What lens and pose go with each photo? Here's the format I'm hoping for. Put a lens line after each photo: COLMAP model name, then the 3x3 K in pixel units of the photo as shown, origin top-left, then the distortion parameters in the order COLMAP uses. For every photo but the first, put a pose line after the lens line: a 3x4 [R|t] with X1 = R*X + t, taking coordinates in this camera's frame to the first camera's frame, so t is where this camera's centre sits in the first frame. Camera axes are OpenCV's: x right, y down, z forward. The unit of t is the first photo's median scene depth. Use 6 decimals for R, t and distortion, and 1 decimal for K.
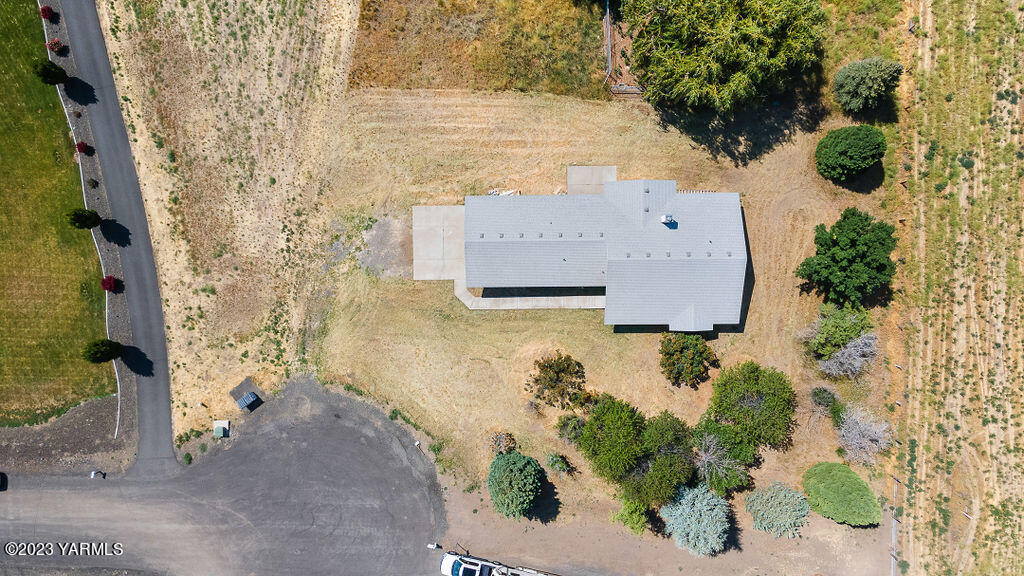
lens RADIAL K [[741.5, 0, 515.3], [0, 741.5, 290.1], [0, 0, 1]] dist [0.039814, 0.002413]
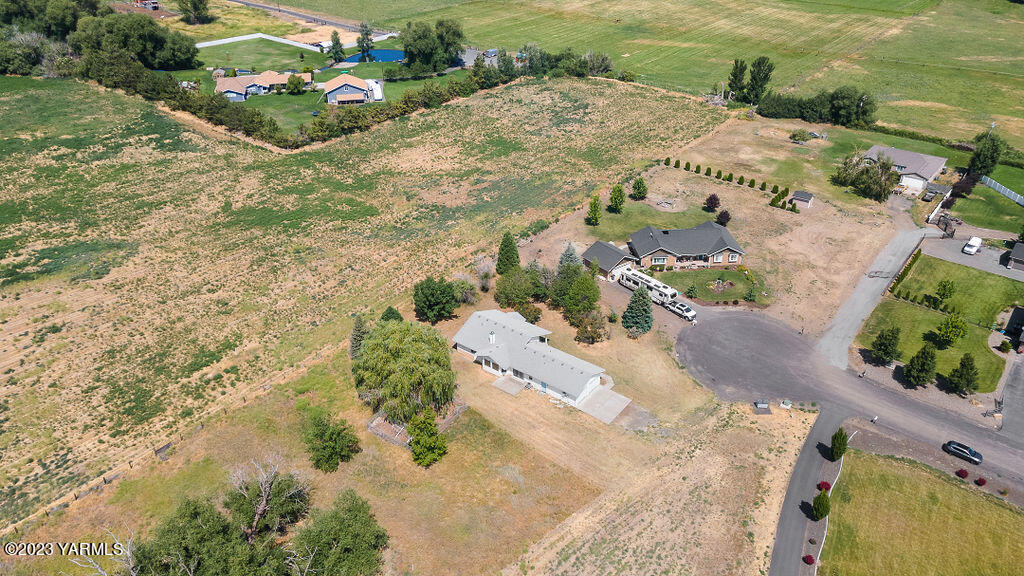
lens RADIAL K [[741.5, 0, 512.8], [0, 741.5, 286.2], [0, 0, 1]] dist [0.039814, 0.002413]
pose [[-0.790236, -0.297914, 0.535514, -0.736014], [0.612132, -0.424629, 0.667071, -1.166566], [0.028665, 0.854949, 0.517920, -0.060509]]
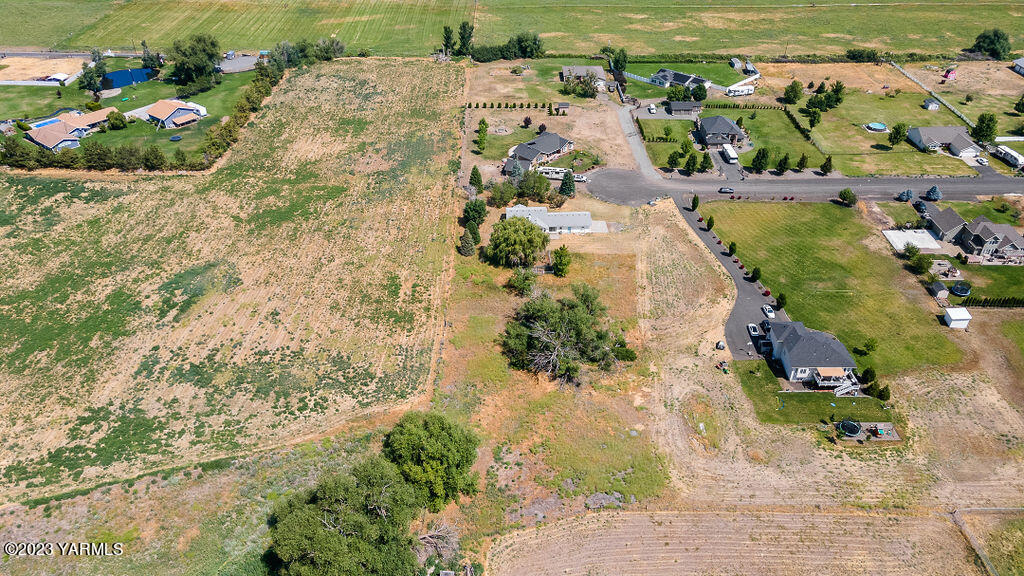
lens RADIAL K [[741.5, 0, 511.3], [0, 741.5, 289.3], [0, 0, 1]] dist [0.039814, 0.002413]
pose [[-0.999440, 0.029337, -0.016098, 0.328368], [-0.030420, -0.596093, 0.802339, -2.757106], [0.013942, 0.802379, 0.596652, -0.670841]]
